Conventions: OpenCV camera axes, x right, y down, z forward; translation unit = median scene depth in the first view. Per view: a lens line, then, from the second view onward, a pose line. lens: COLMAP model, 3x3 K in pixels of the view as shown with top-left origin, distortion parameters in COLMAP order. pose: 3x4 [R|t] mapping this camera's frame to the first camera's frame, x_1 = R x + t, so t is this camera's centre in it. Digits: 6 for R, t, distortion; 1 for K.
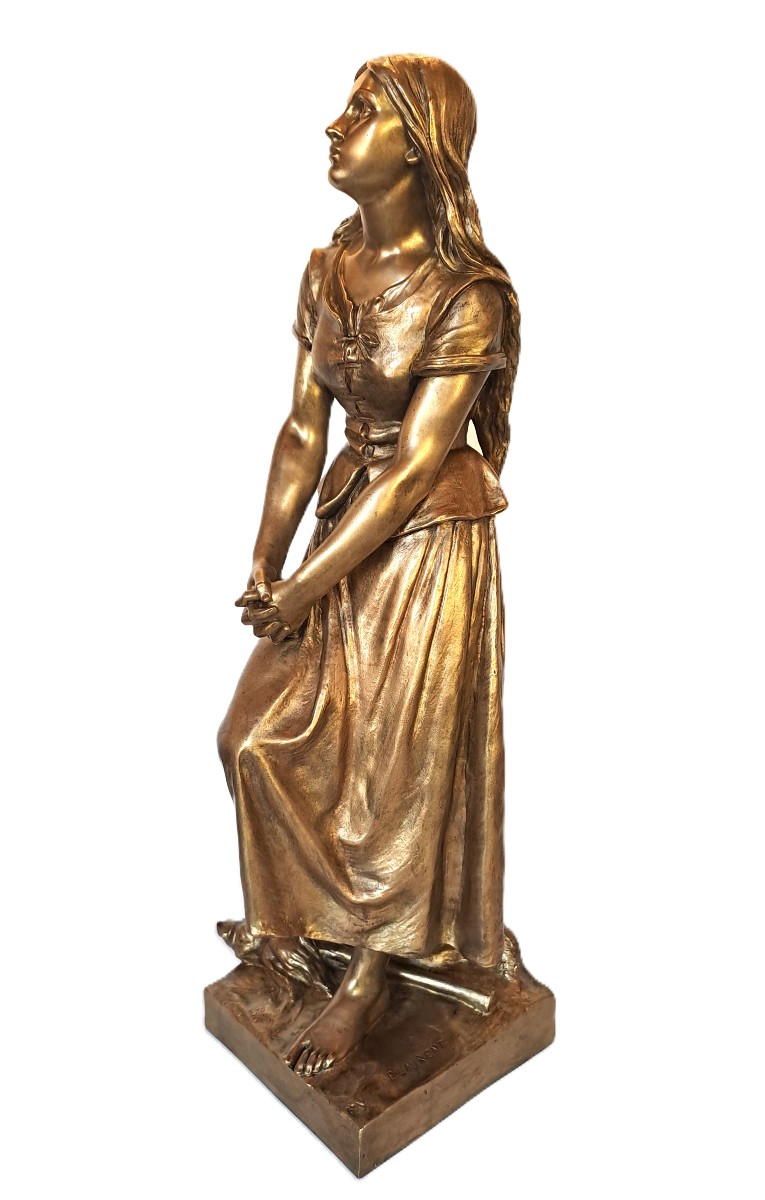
lens RADIAL K [[820.6, 0, 382.5], [0, 820.6, 600.0], [0, 0, 1]] dist [-0.080893, 0.000119]
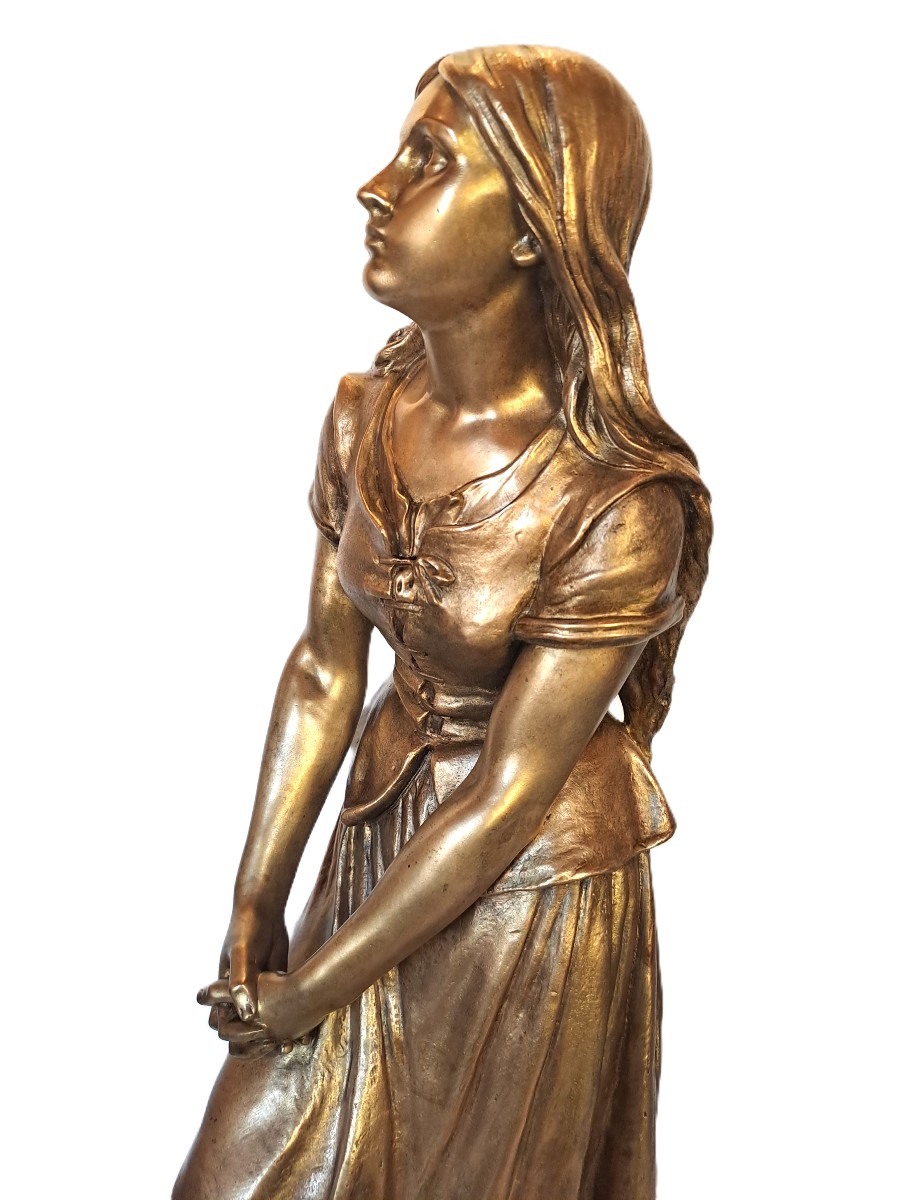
lens RADIAL K [[948.1, 0, 450.0], [0, 948.1, 600.0], [0, 0, 1]] dist [0.041451, -0.154710]
pose [[0.999924, 0.012111, 0.002428, -0.009118], [-0.011988, 0.998888, -0.045589, -0.280913], [-0.002978, 0.045556, 0.998957, 0.372114]]
